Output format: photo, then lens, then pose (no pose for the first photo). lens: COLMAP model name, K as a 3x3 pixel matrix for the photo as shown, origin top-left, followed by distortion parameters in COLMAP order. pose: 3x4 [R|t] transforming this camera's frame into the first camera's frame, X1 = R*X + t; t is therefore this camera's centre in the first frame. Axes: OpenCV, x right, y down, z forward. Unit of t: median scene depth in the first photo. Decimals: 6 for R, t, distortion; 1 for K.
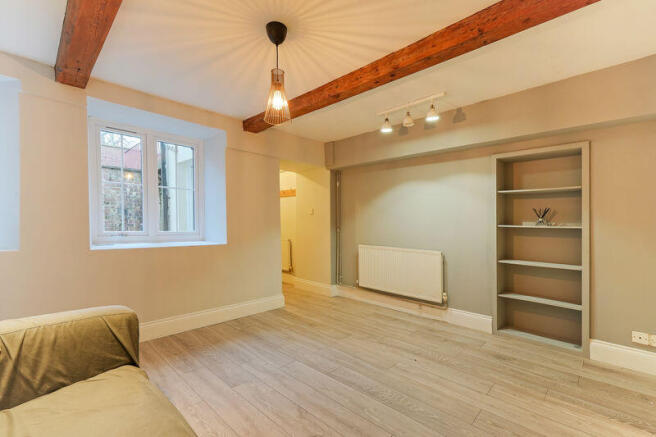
lens RADIAL K [[284.6, 0, 324.9], [0, 284.6, 219.2], [0, 0, 1]] dist [-0.001480, -0.000029]
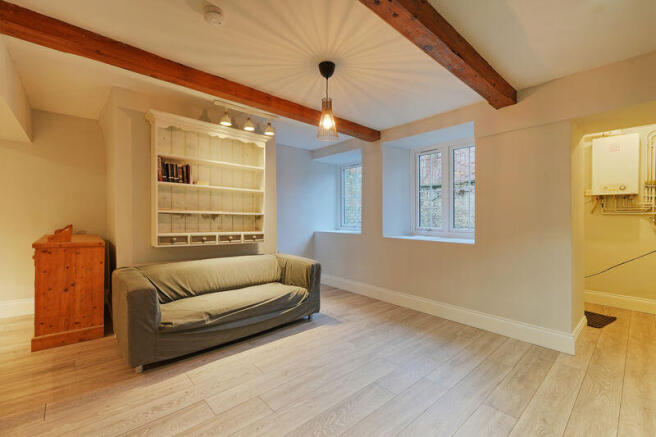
lens RADIAL K [[284.6, 0, 324.9], [0, 284.6, 219.2], [0, 0, 1]] dist [-0.001480, -0.000029]
pose [[-0.060080, 0.001284, -0.998193, 0.613617], [-0.007591, 0.999970, 0.001743, 0.014216], [0.998165, 0.007682, -0.060068, 0.591462]]
